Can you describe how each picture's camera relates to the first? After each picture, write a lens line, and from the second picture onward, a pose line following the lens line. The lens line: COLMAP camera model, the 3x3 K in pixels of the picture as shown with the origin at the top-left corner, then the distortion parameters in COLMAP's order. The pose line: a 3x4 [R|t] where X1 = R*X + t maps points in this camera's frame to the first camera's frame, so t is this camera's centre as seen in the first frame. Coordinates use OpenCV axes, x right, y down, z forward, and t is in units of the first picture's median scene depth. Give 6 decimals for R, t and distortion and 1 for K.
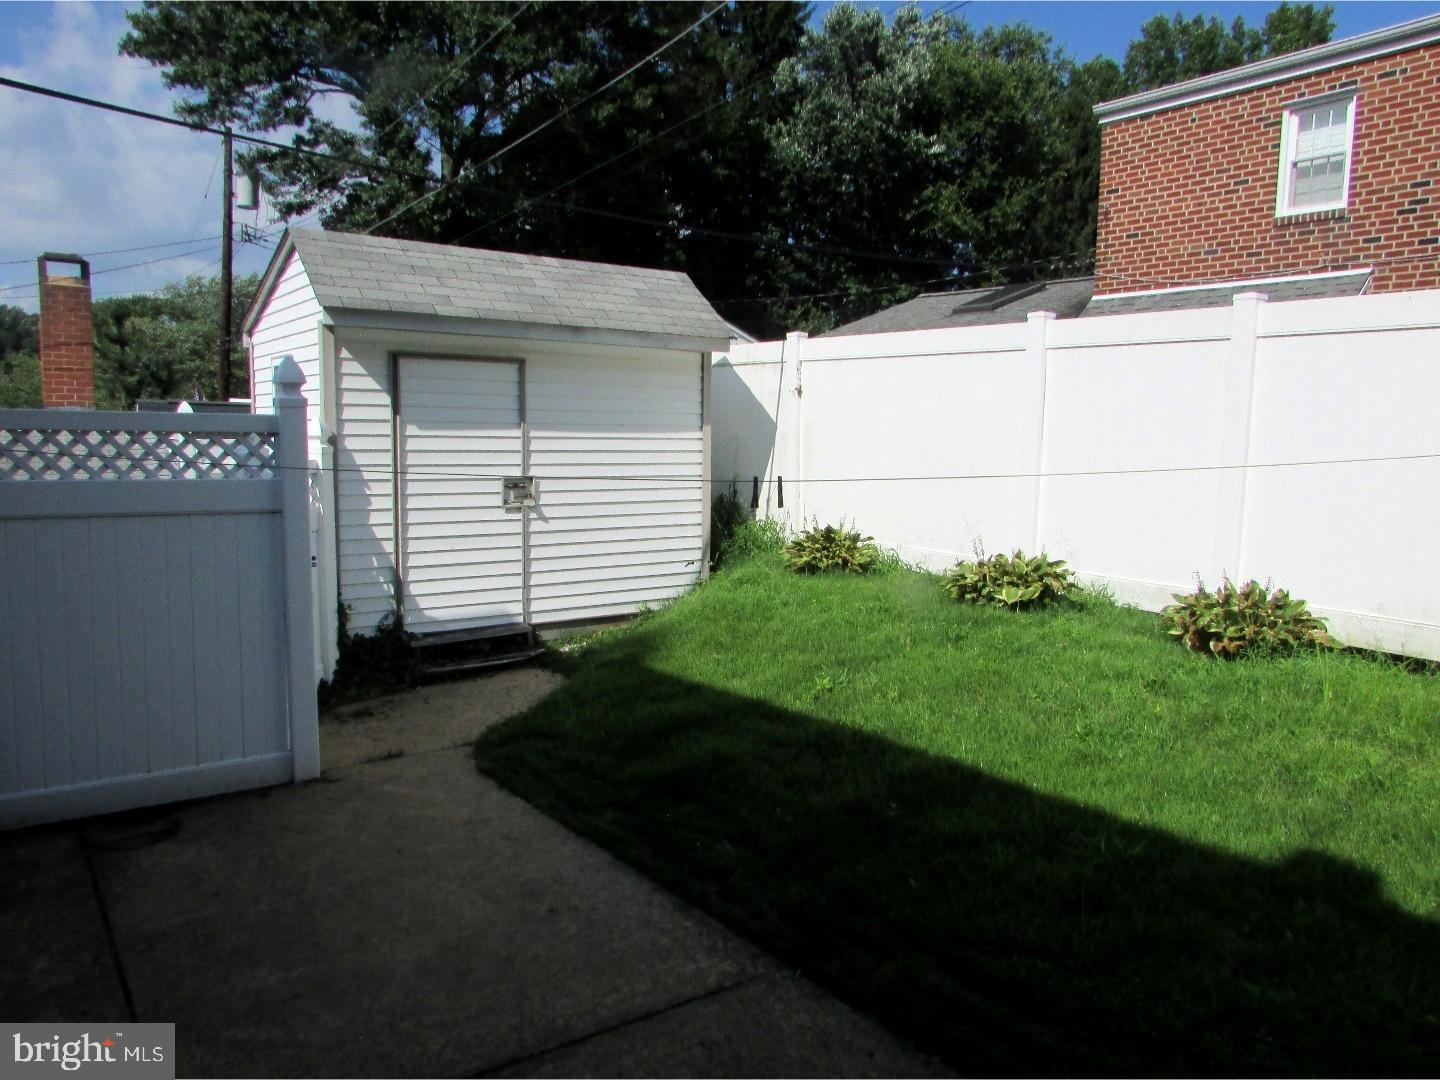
lens RADIAL K [[1034.2, 0, 720.0], [0, 1034.2, 540.0], [0, 0, 1]] dist [-0.036708, 0.032023]
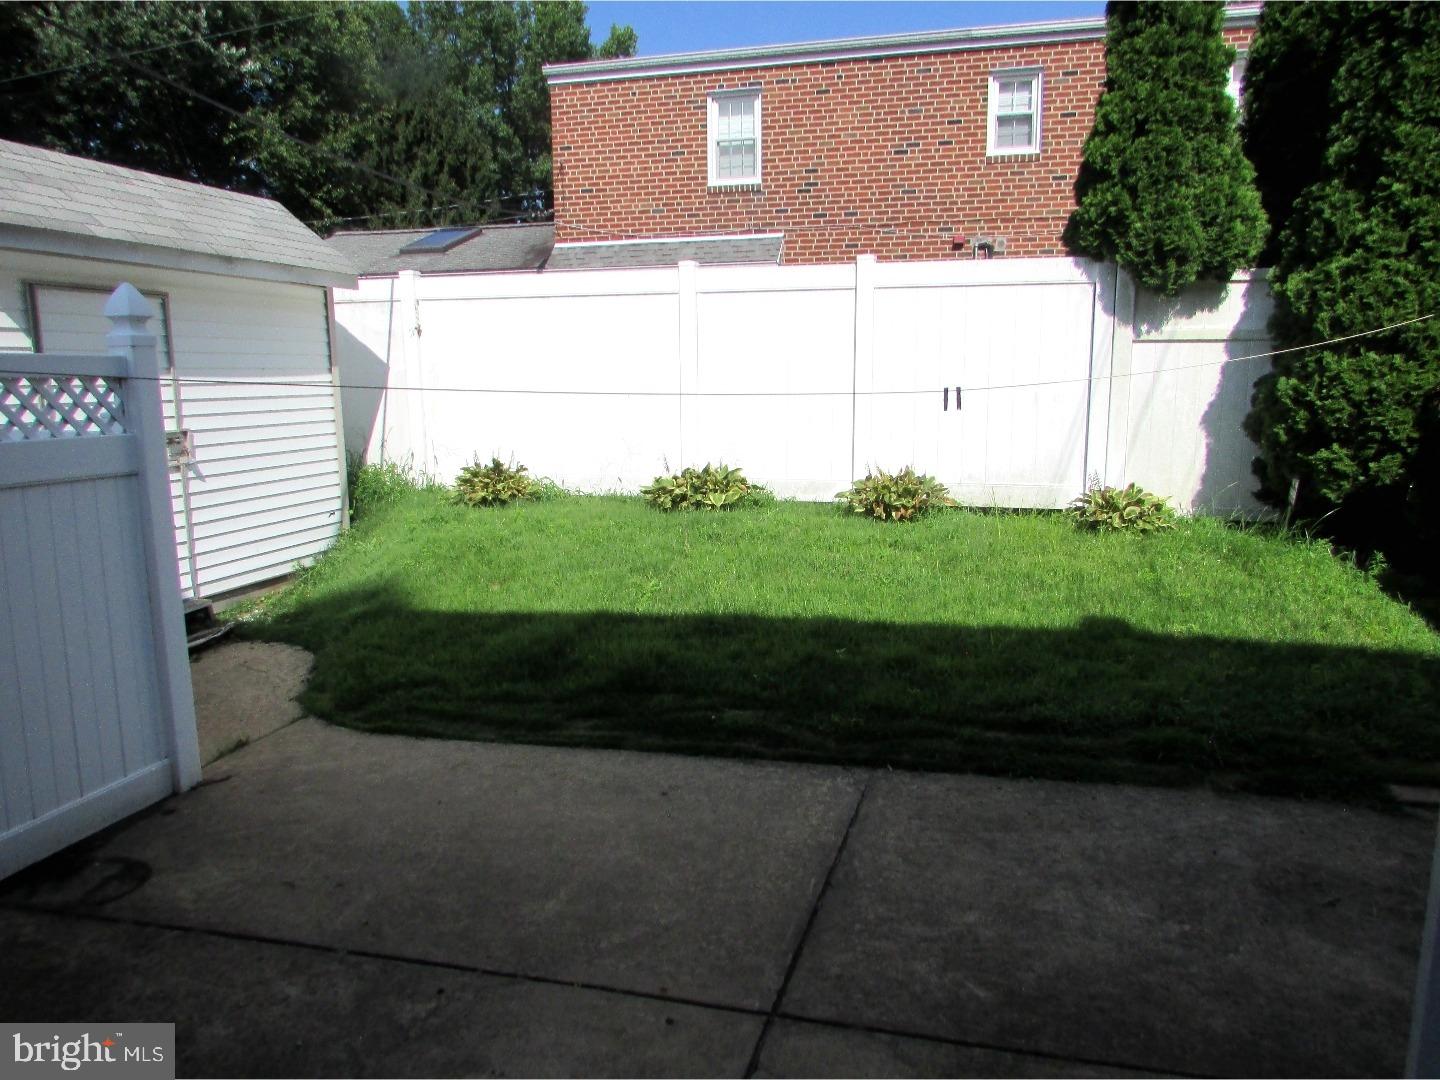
lens RADIAL K [[1034.2, 0, 720.0], [0, 1034.2, 540.0], [0, 0, 1]] dist [-0.036708, 0.032023]
pose [[0.781213, -0.124217, 0.611782, -0.267266], [0.091158, 0.992198, 0.085052, -0.001163], [-0.617574, -0.010675, 0.786441, 0.028641]]
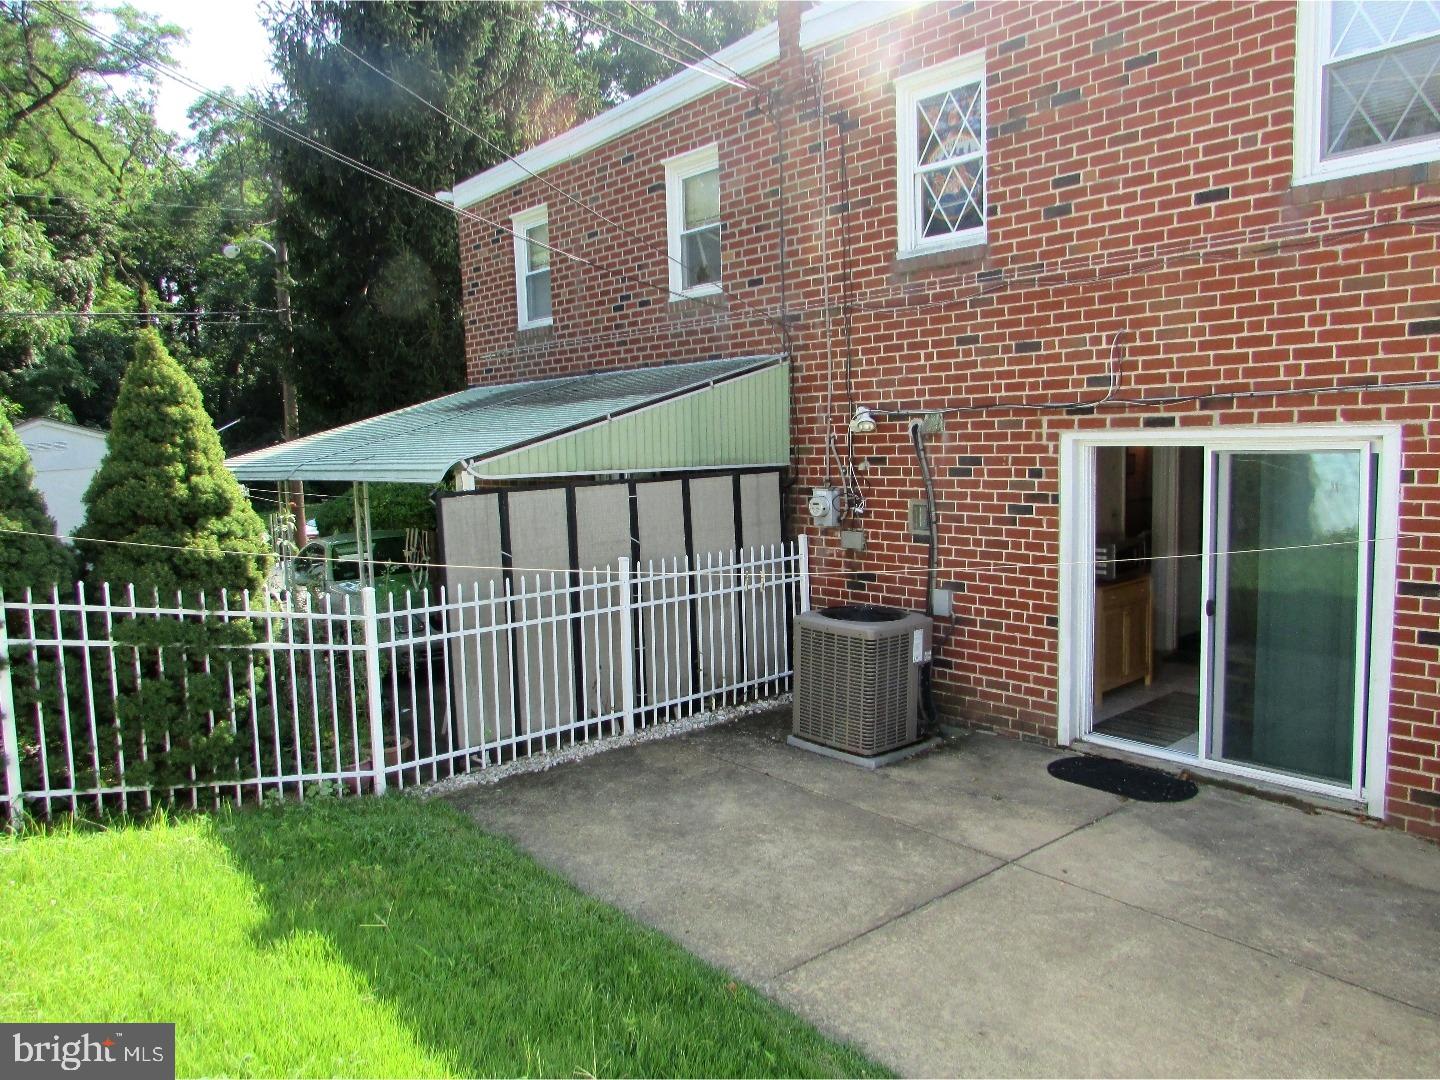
lens RADIAL K [[1034.2, 0, 720.0], [0, 1034.2, 540.0], [0, 0, 1]] dist [-0.036708, 0.032023]
pose [[-0.995125, 0.014057, -0.097614, 0.064630], [-0.006883, 0.977478, 0.210924, -0.113028], [0.098381, 0.210568, -0.972616, 0.645076]]
